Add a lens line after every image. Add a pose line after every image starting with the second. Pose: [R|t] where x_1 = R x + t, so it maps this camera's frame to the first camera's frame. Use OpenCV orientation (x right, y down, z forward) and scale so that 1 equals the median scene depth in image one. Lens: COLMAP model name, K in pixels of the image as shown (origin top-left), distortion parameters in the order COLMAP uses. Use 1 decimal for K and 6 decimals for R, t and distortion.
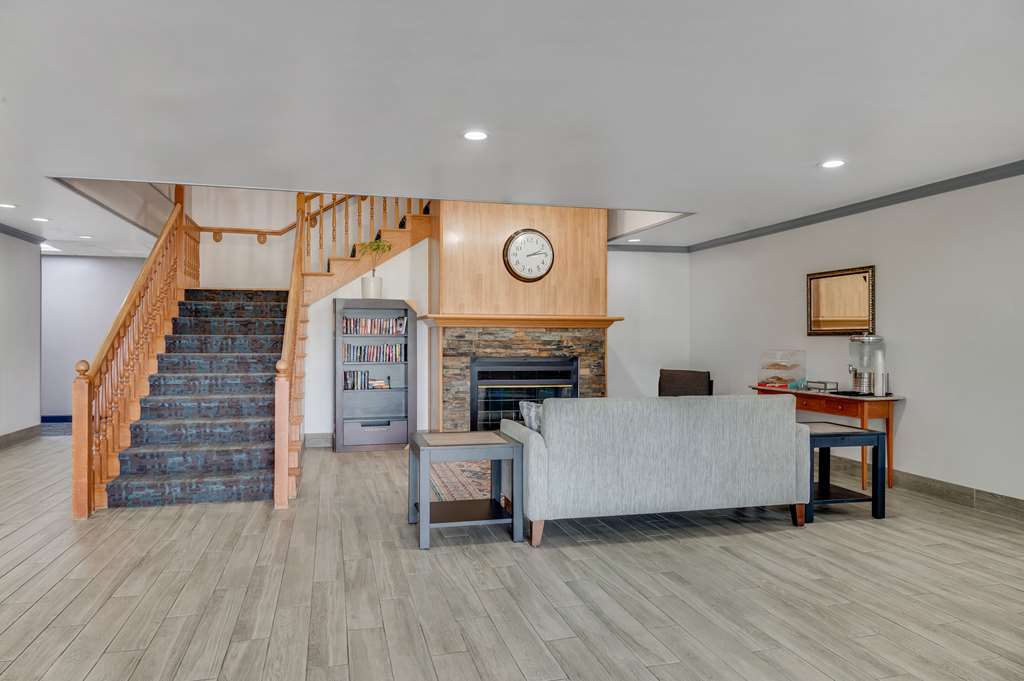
lens RADIAL K [[699.9, 0, 521.4], [0, 699.9, 343.8], [0, 0, 1]] dist [-0.010051, -0.001019]
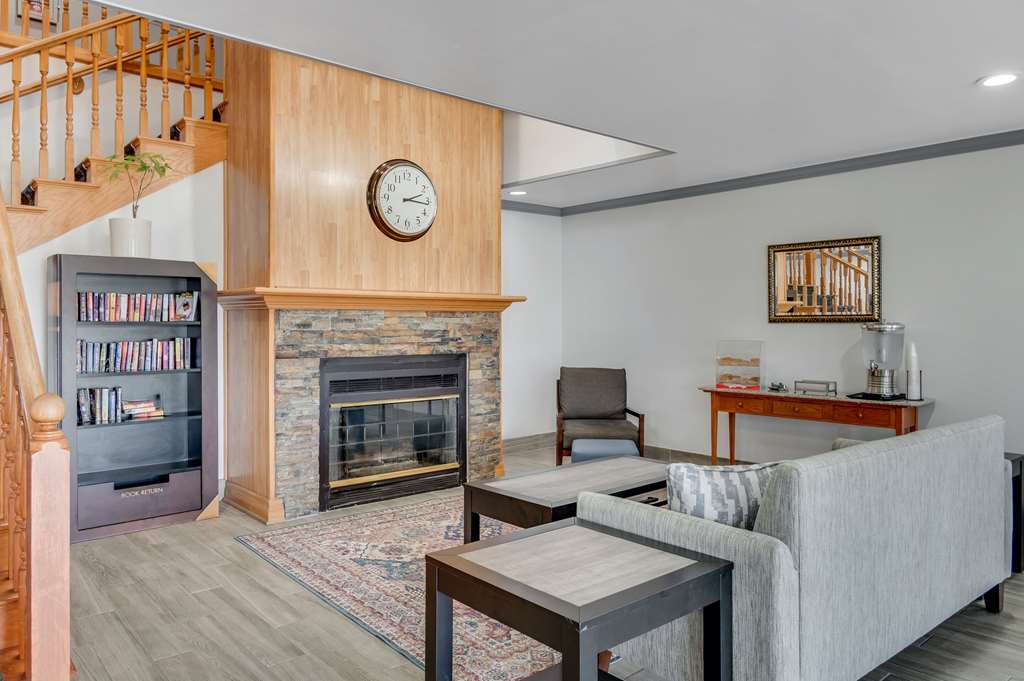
lens RADIAL K [[699.9, 0, 515.0], [0, 699.9, 325.5], [0, 0, 1]] dist [-0.010051, -0.001019]
pose [[0.896714, -0.004695, 0.442585, -0.186294], [0.005024, 0.999987, 0.000428, -0.009033], [-0.442582, 0.001840, 0.896726, 0.369606]]
